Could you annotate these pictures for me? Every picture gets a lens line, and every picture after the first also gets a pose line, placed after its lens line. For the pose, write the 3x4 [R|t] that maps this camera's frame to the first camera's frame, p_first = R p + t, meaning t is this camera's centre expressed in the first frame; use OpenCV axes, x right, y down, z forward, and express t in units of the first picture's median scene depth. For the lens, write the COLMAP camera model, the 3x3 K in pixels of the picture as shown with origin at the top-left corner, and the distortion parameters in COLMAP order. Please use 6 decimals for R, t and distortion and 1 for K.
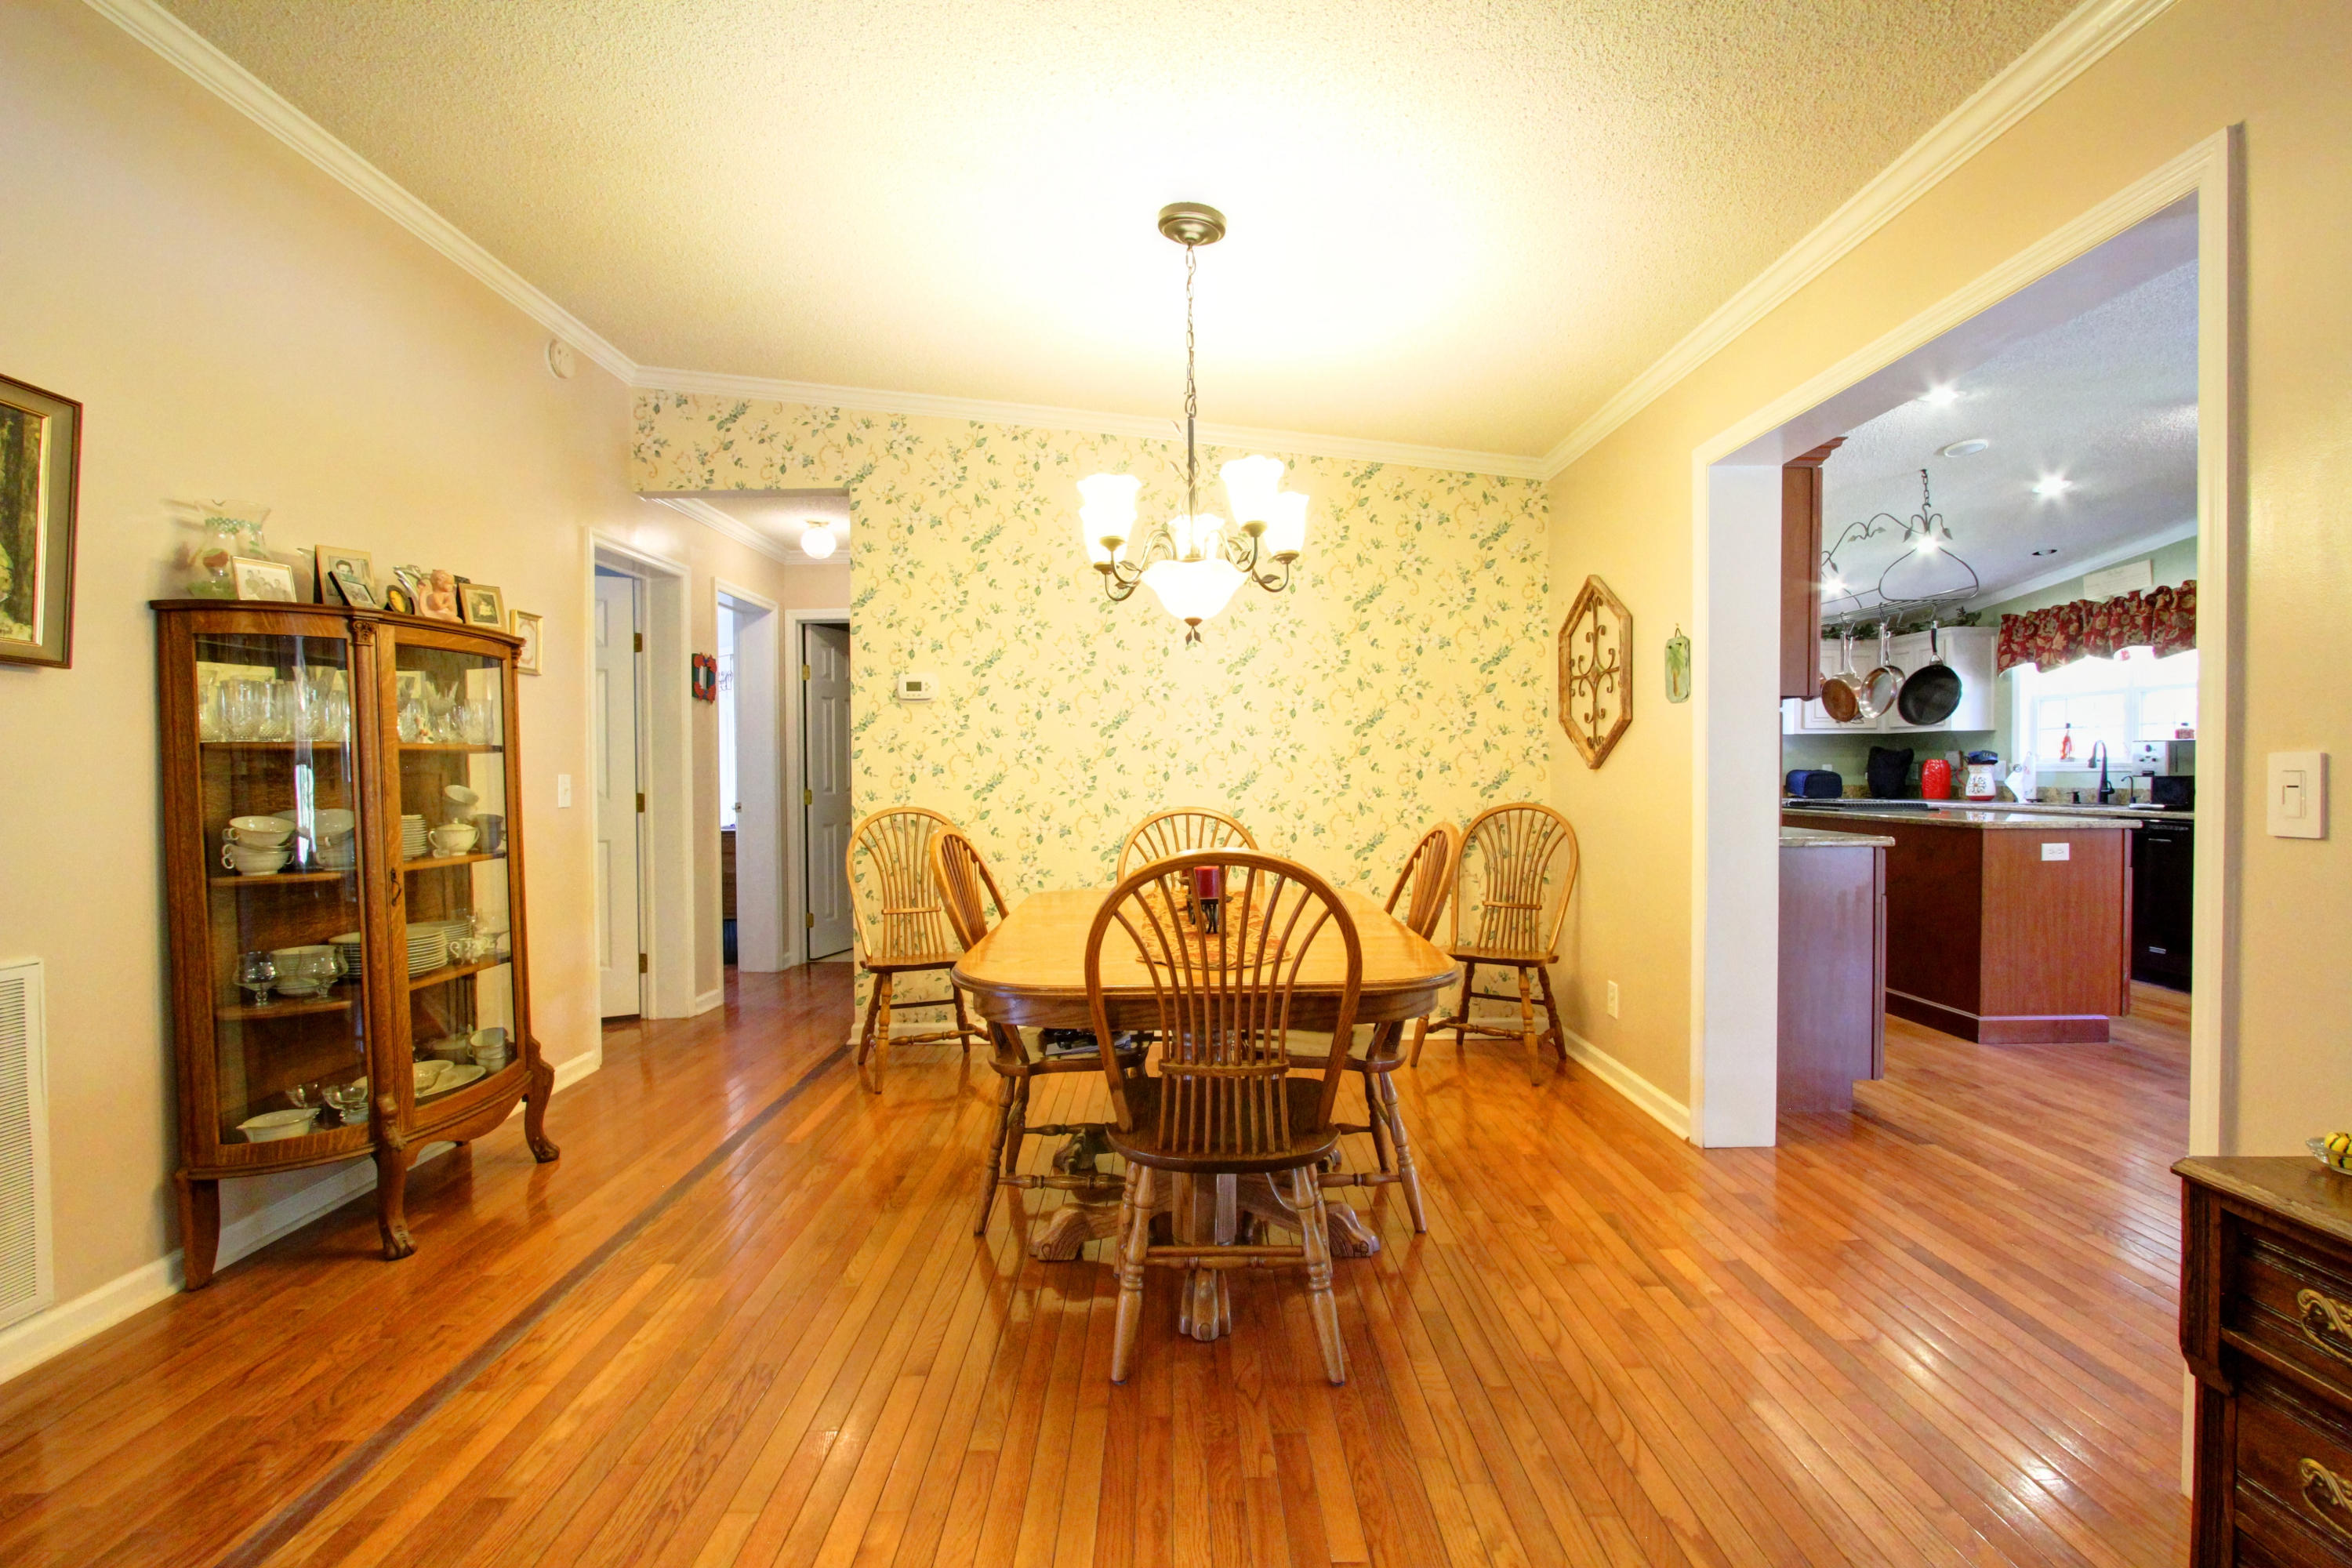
lens RADIAL K [[1091.8, 0, 1176.0], [0, 1091.8, 784.0], [0, 0, 1]] dist [-0.018821, 0.004539]
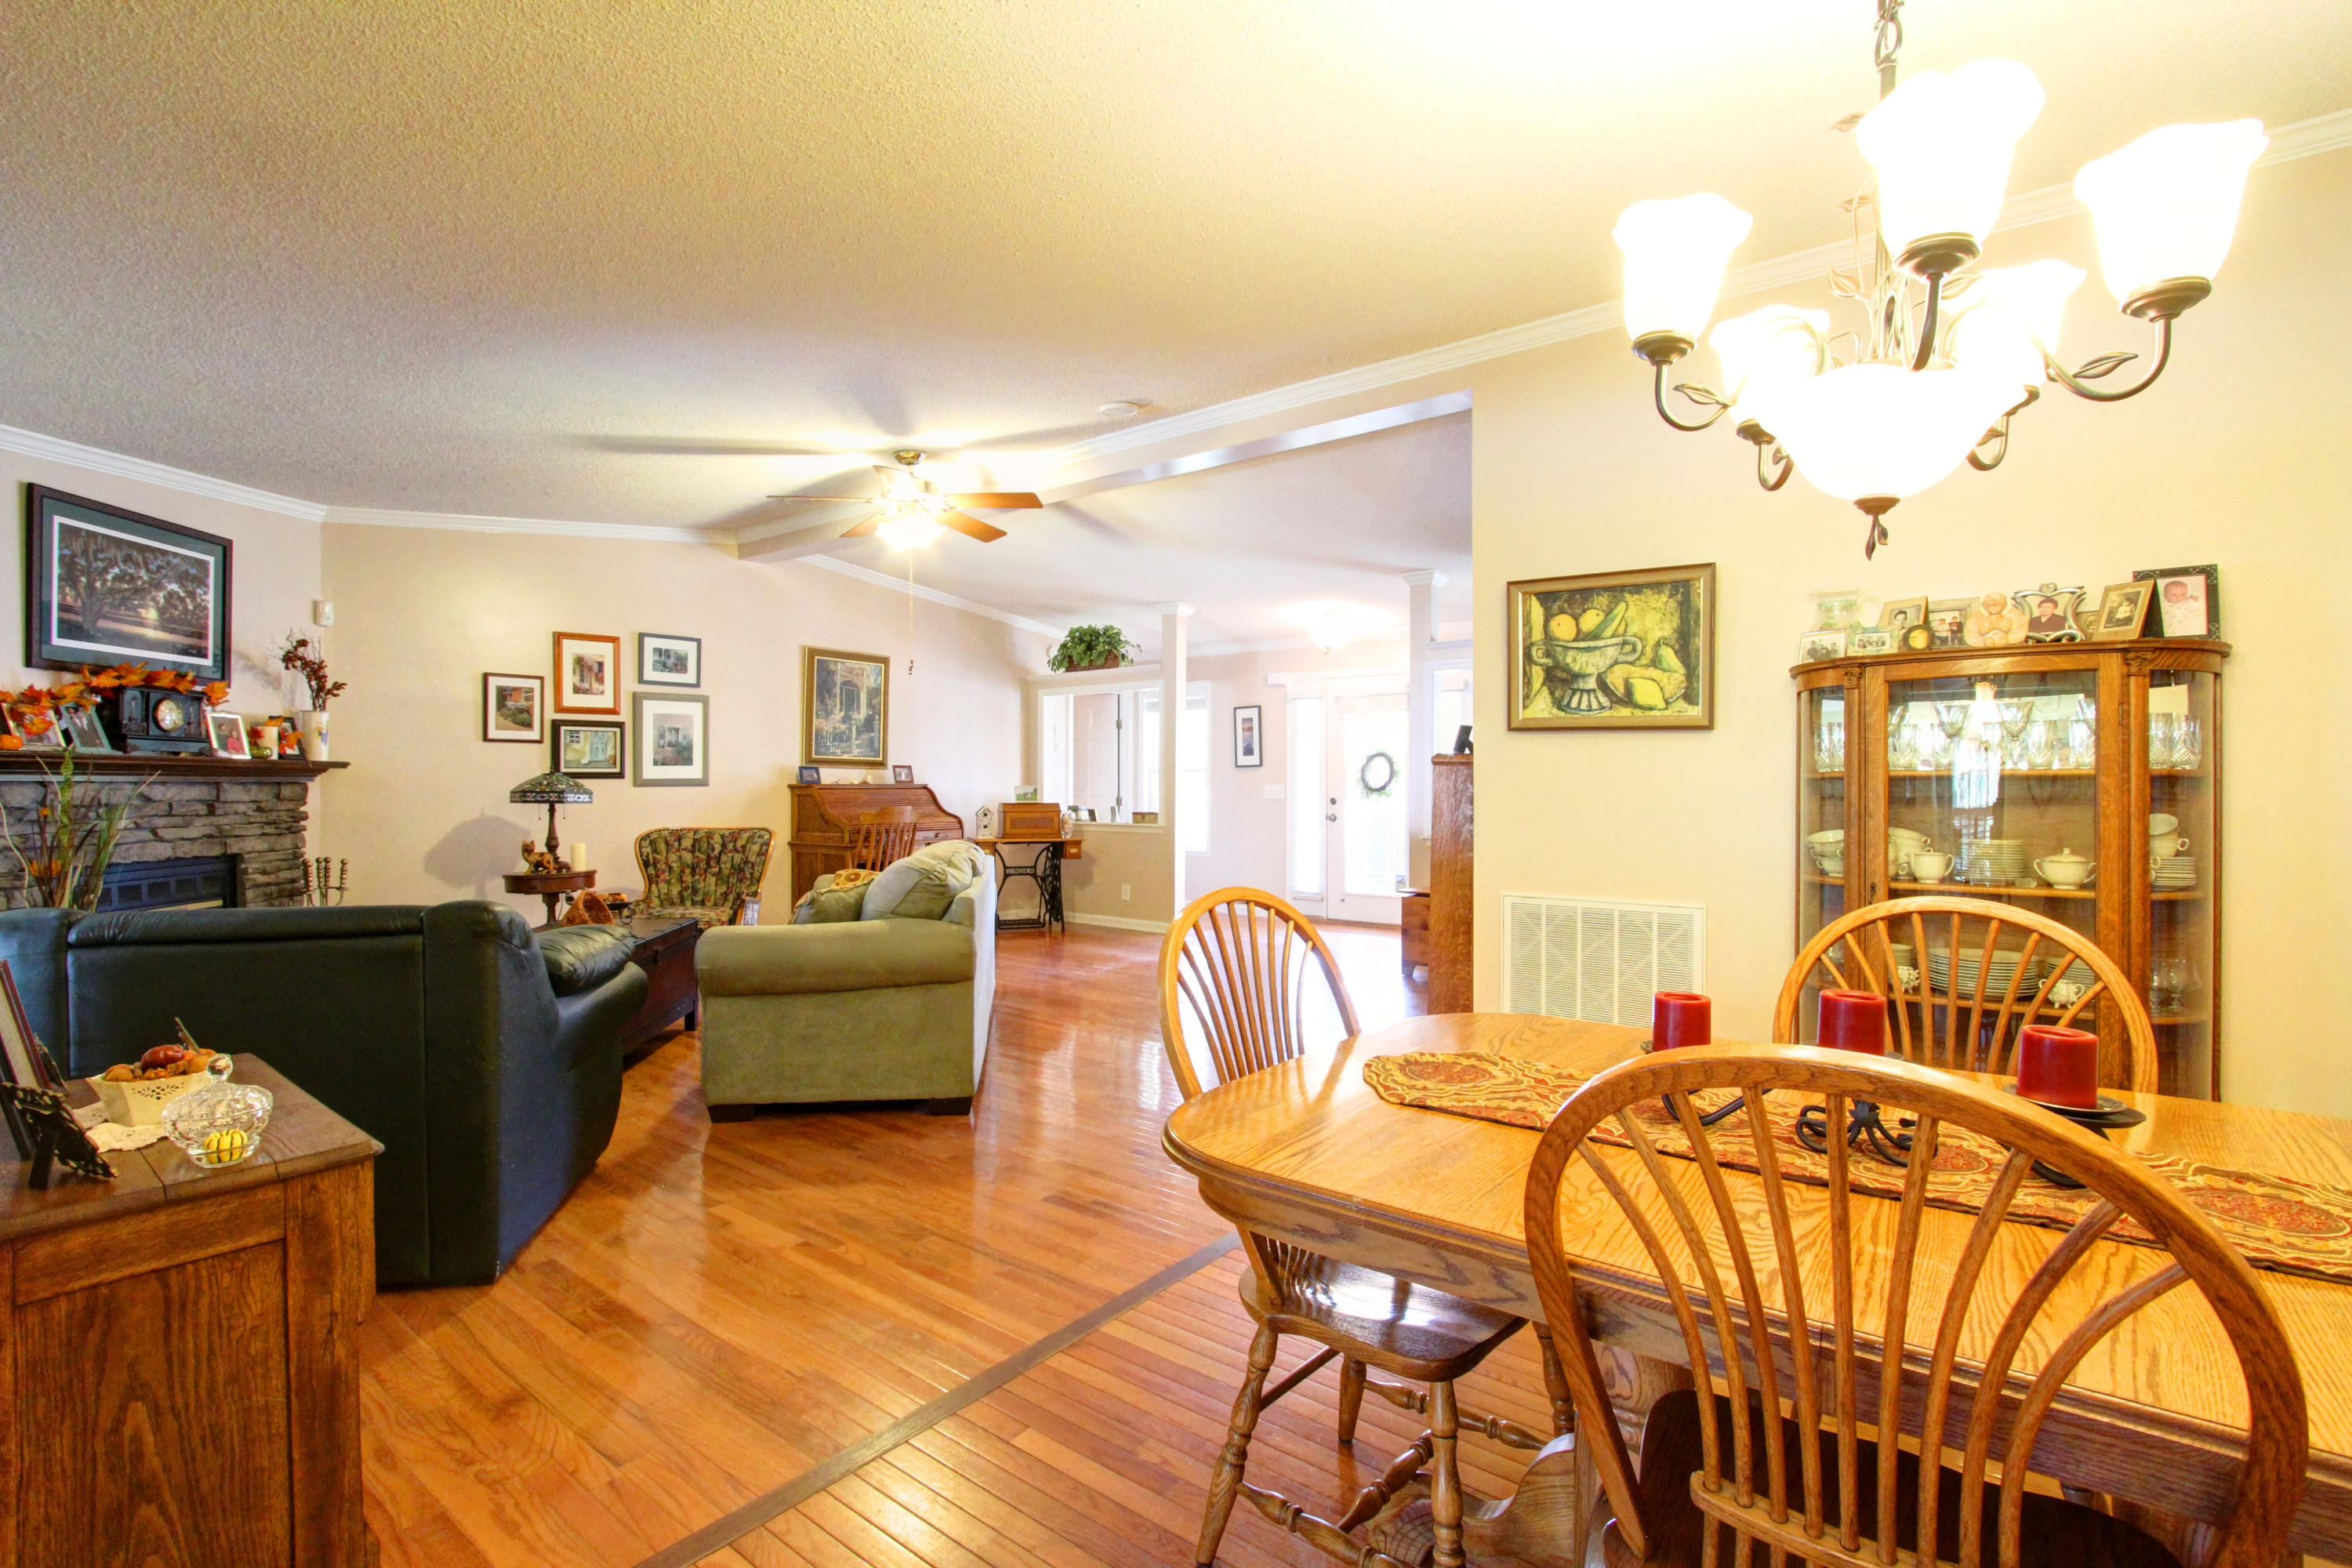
lens RADIAL K [[1091.8, 0, 1176.0], [0, 1091.8, 784.0], [0, 0, 1]] dist [-0.018821, 0.004539]
pose [[-0.626433, 0.008015, -0.779434, 0.242799], [-0.007941, 0.999830, 0.016664, -0.015427], [0.779435, 0.016628, -0.626263, 0.456397]]
